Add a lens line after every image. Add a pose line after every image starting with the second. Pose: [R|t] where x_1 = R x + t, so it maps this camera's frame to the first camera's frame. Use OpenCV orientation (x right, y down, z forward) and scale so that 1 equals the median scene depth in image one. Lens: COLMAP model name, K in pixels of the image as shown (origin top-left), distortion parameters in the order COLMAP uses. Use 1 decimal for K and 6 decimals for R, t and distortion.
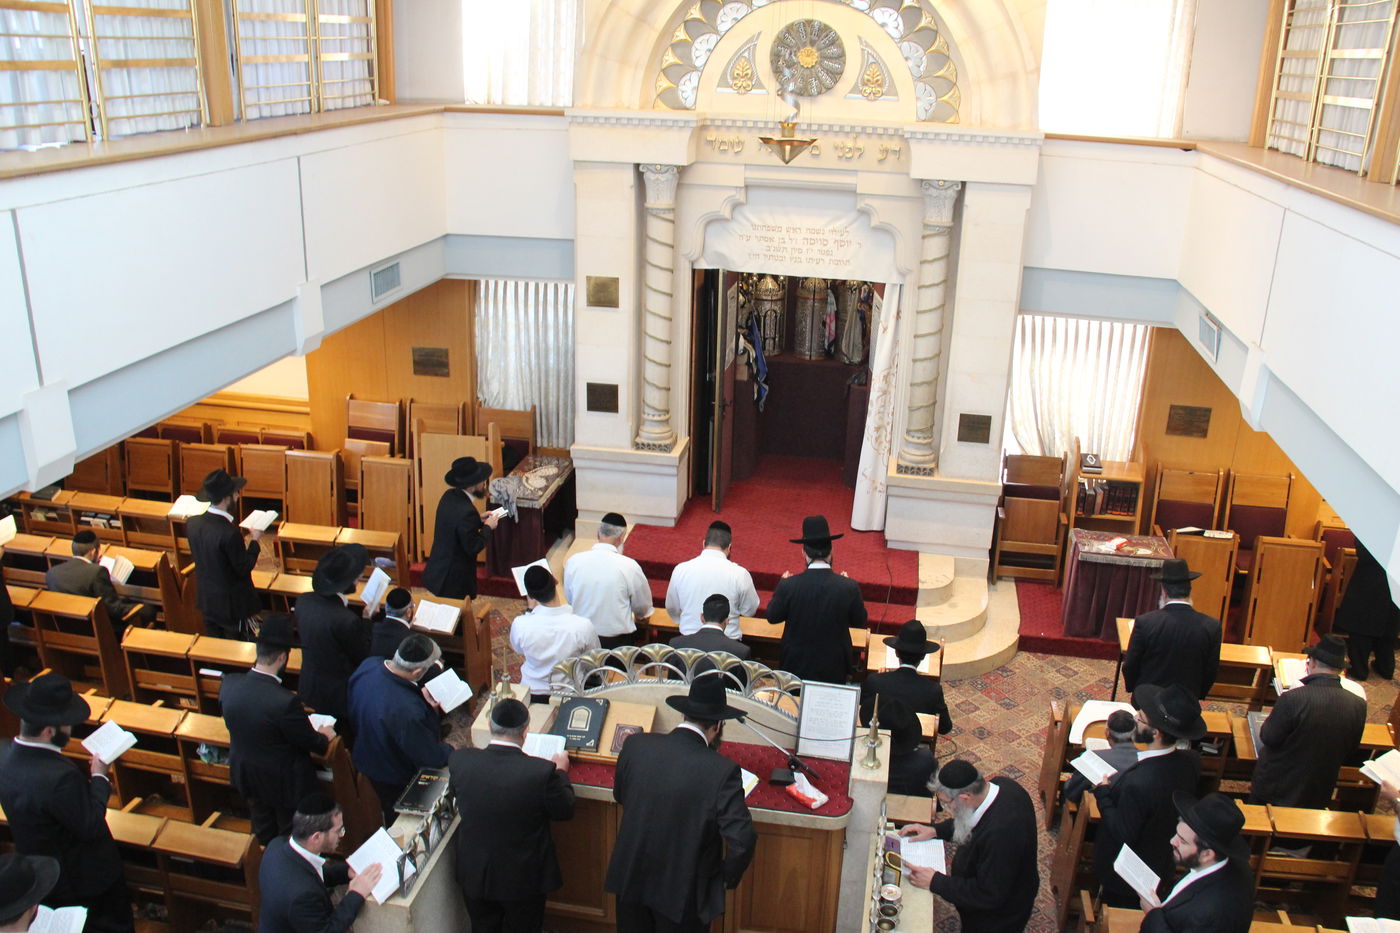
lens RADIAL K [[1171.2, 0, 700.0], [0, 1171.2, 456.1], [0, 0, 1]] dist [-0.058150, -0.004848]
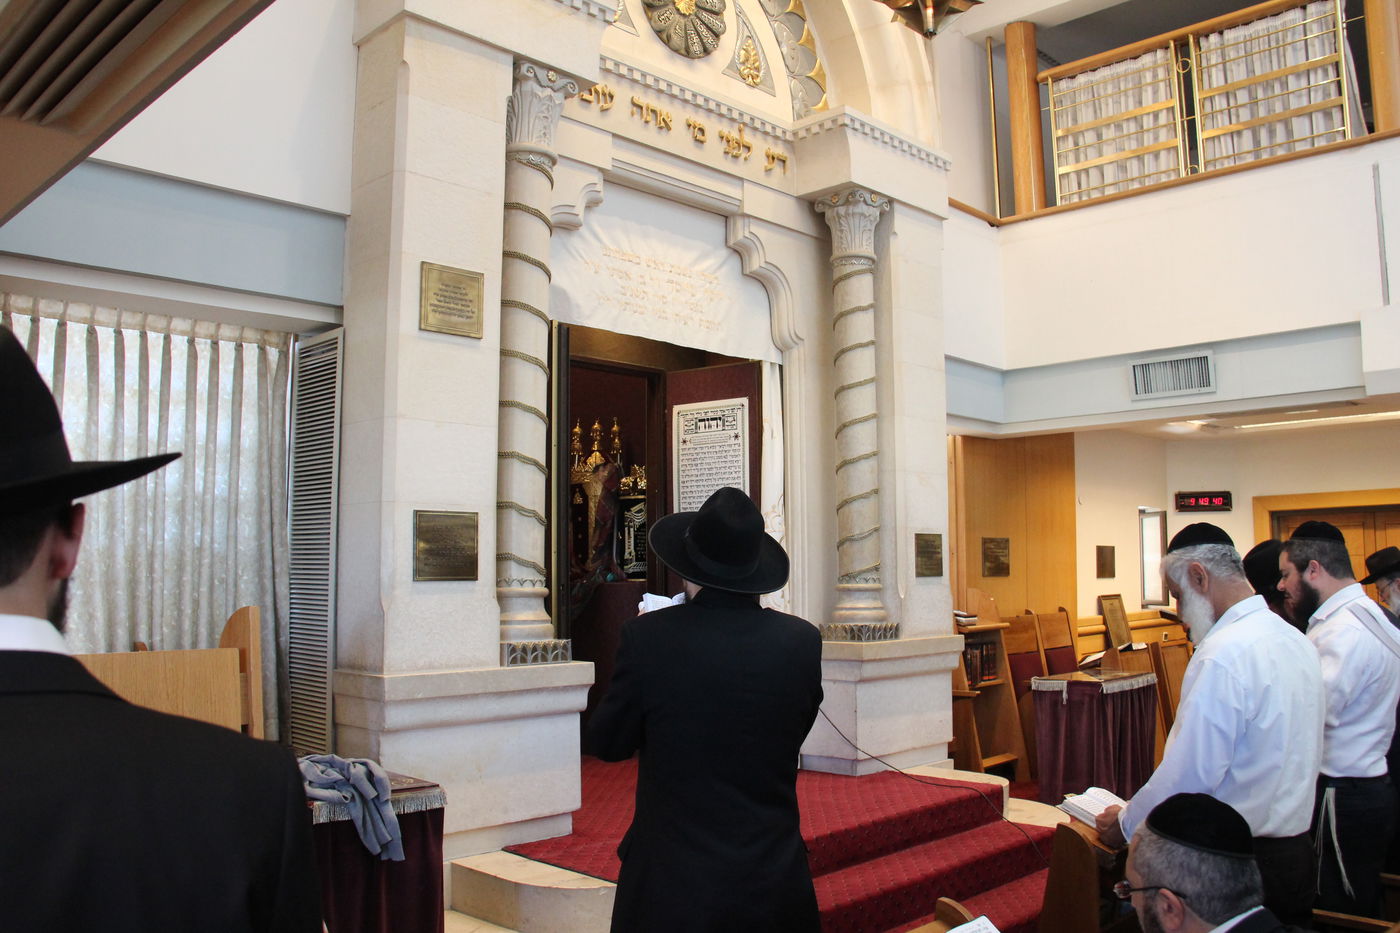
lens RADIAL K [[1171.2, 0, 701.6], [0, 1171.2, 474.6], [0, 0, 1]] dist [-0.058150, -0.004848]
pose [[0.581030, 0.033694, 0.813184, -0.394178], [0.295004, 0.922479, -0.249007, 0.063305], [-0.758536, 0.384573, 0.526049, 0.712535]]
